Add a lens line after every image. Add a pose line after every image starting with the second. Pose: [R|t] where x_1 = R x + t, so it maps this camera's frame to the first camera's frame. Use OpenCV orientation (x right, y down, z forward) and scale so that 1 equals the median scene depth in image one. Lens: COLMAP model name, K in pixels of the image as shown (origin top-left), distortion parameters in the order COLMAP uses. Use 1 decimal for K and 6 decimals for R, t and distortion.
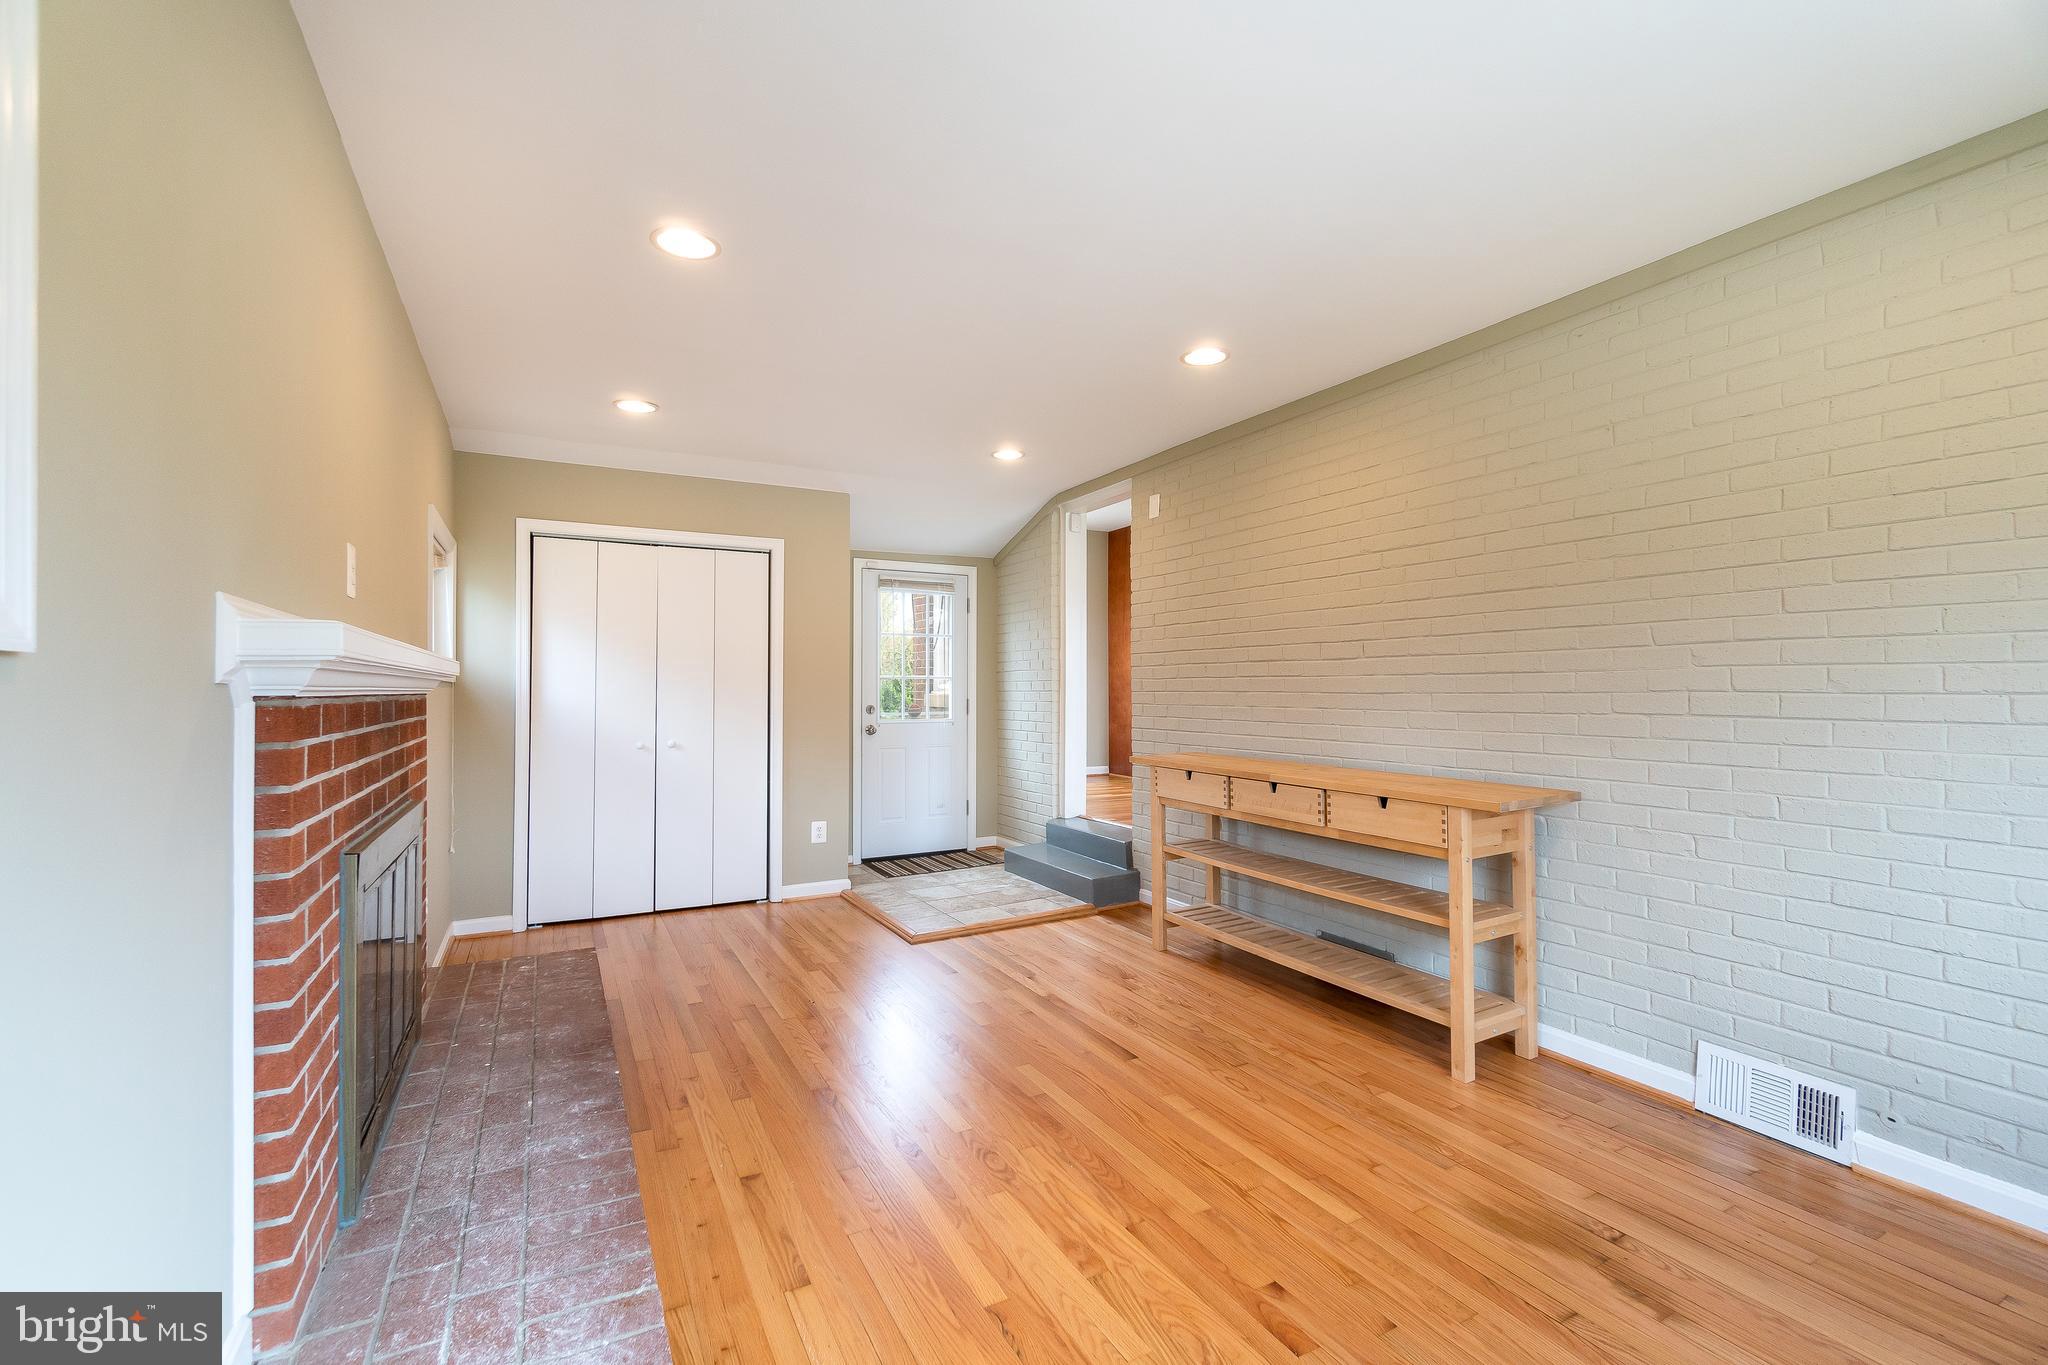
lens RADIAL K [[886.0, 0, 1020.4], [0, 886.0, 683.7], [0, 0, 1]] dist [0.002351, -0.000384]
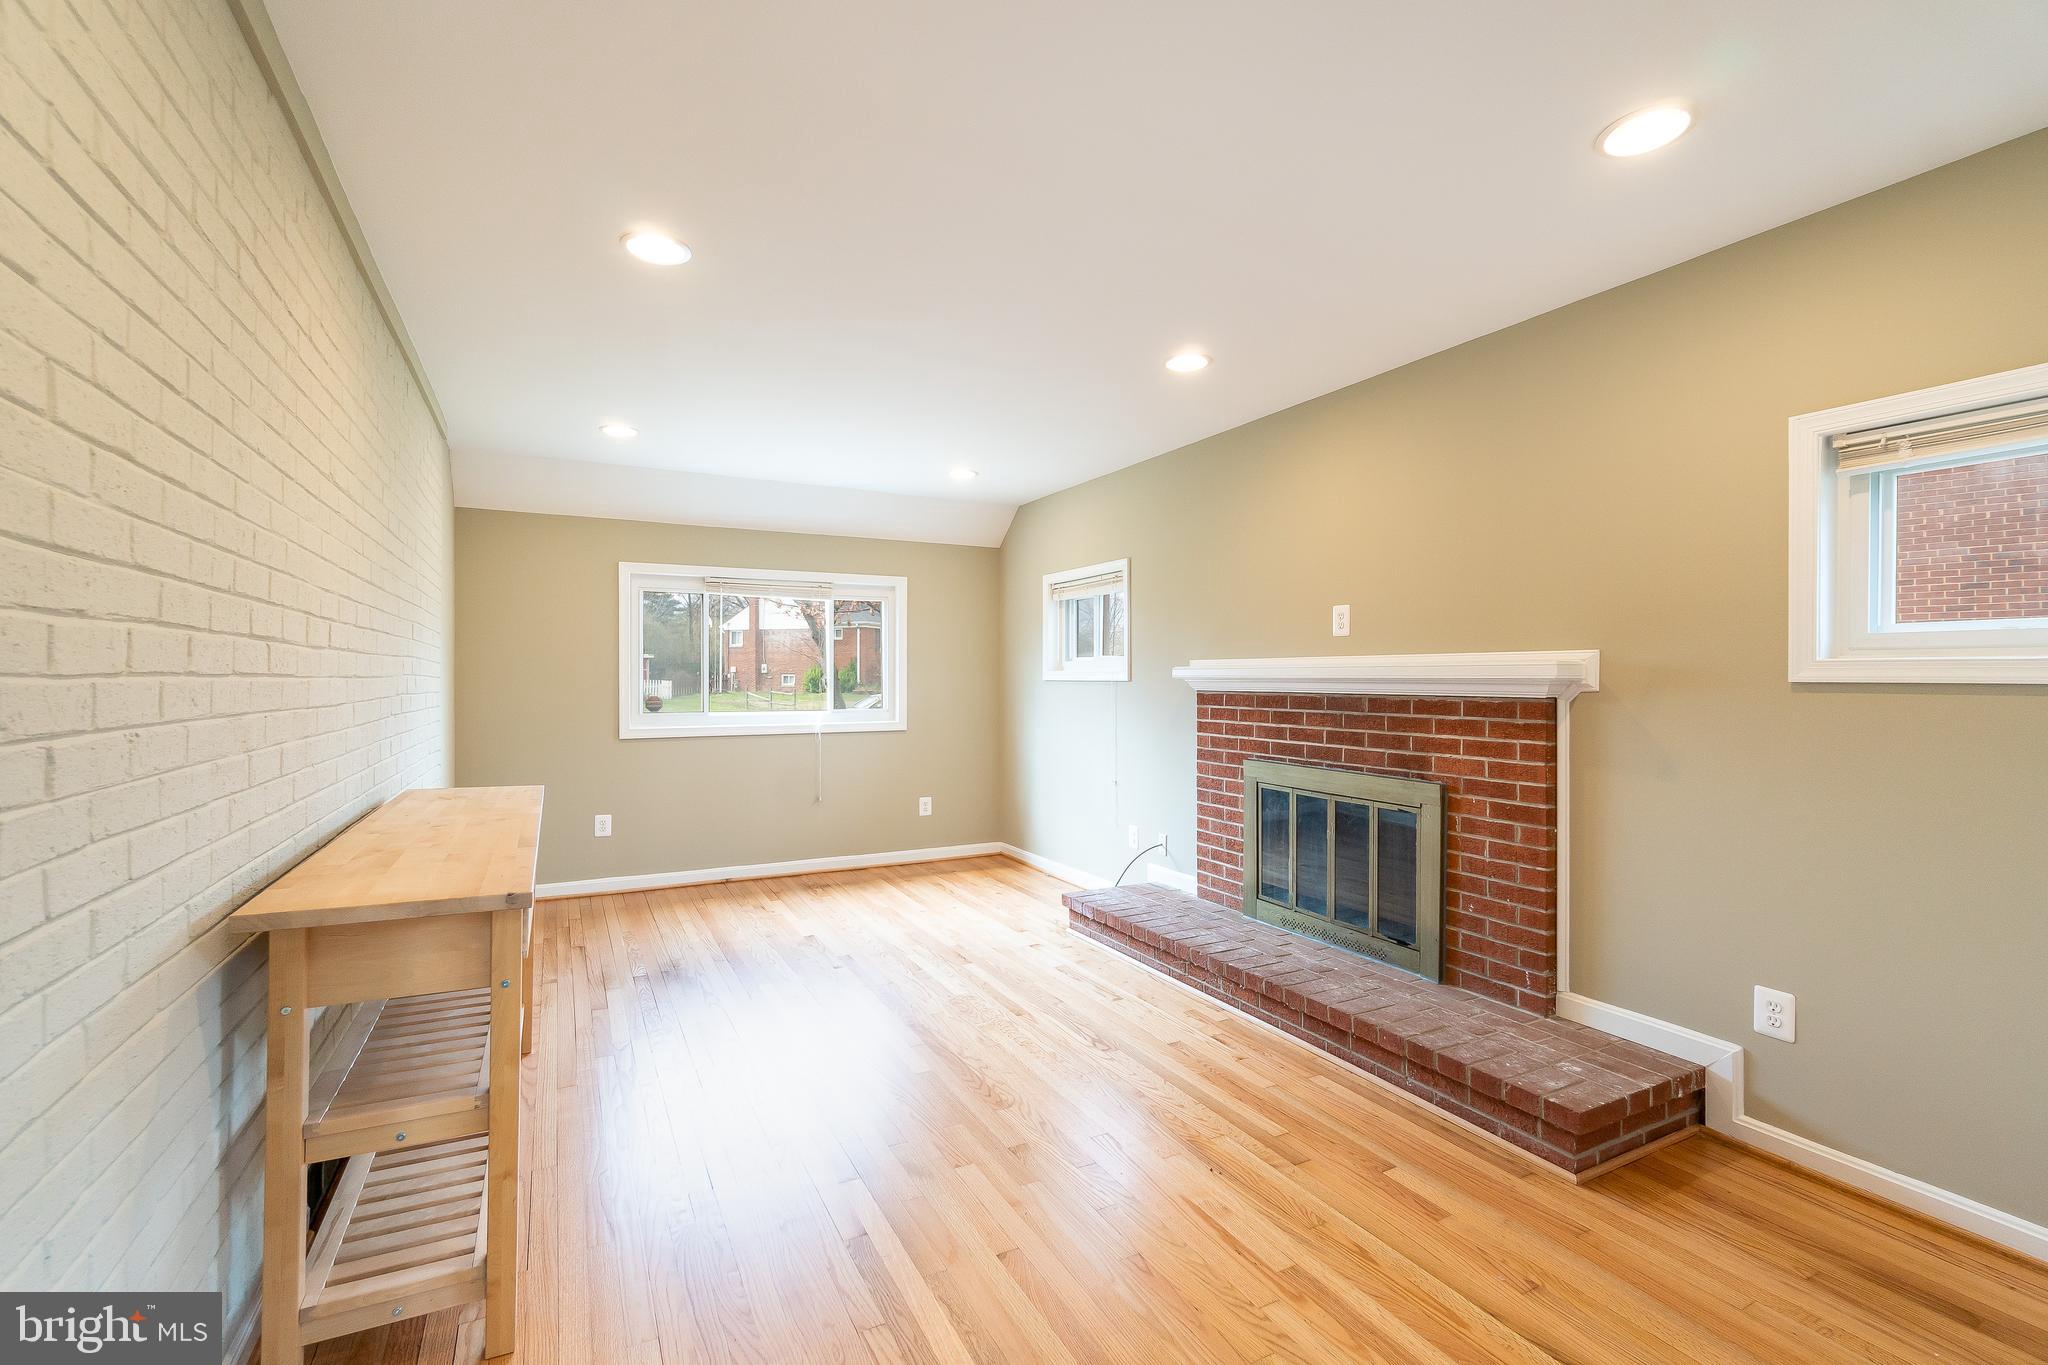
lens RADIAL K [[886.0, 0, 1026.6], [0, 886.0, 682.5], [0, 0, 1]] dist [0.002351, -0.000384]
pose [[-0.999831, -0.010505, 0.015078, -0.174167], [-0.010638, 0.999905, -0.008761, 0.012686], [-0.014984, -0.008920, -0.999848, 2.830519]]
